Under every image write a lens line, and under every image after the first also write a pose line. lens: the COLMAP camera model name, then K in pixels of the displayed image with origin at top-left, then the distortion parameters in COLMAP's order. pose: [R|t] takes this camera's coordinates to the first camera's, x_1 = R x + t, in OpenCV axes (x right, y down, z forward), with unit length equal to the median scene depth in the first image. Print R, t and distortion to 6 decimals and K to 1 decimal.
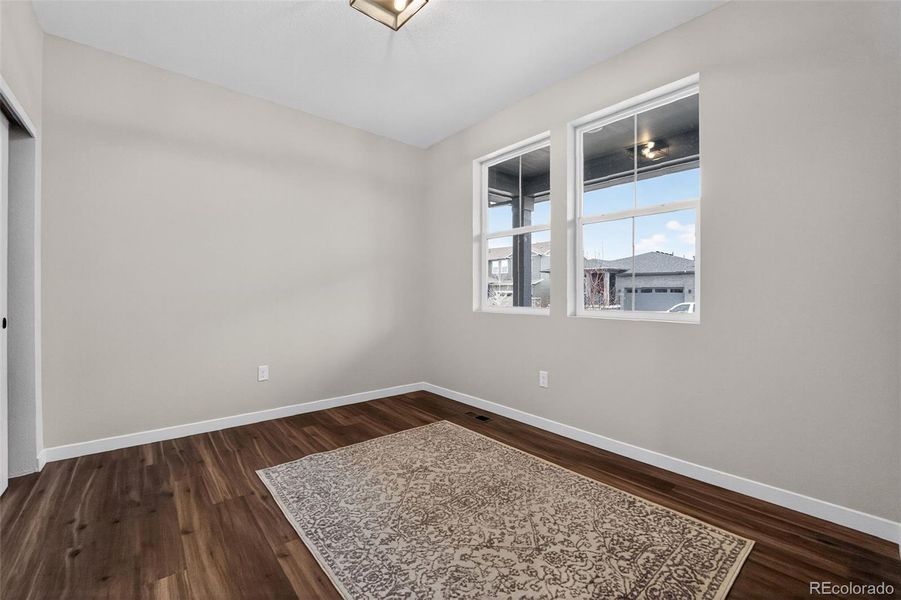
lens RADIAL K [[382.2, 0, 450.7], [0, 382.2, 294.7], [0, 0, 1]] dist [-0.000380, -0.000059]
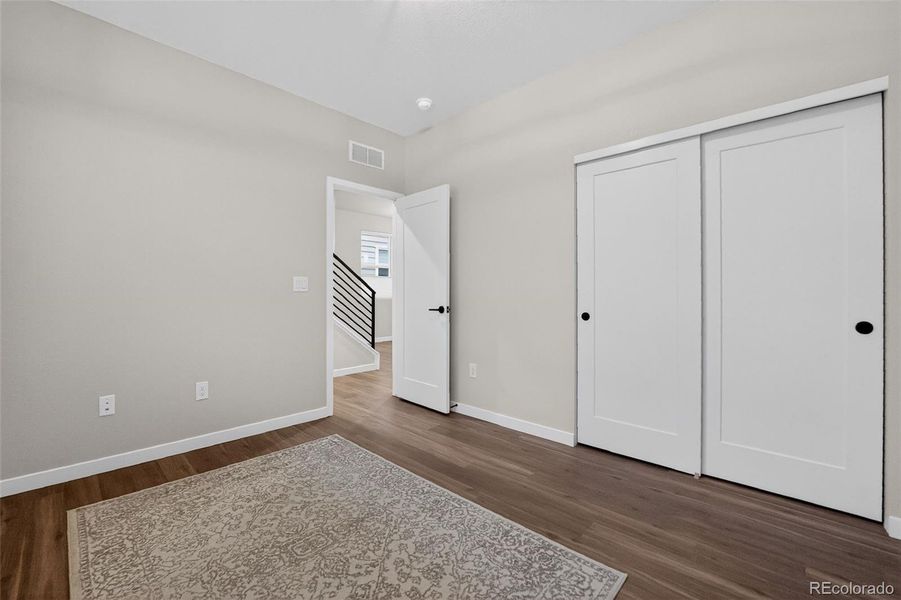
lens RADIAL K [[382.2, 0, 450.7], [0, 382.2, 294.7], [0, 0, 1]] dist [-0.000380, -0.000059]
pose [[-0.993245, 0.002548, -0.116009, -0.194480], [0.001714, 0.999972, 0.007289, -0.006626], [0.116024, 0.007041, -0.993221, 2.080702]]
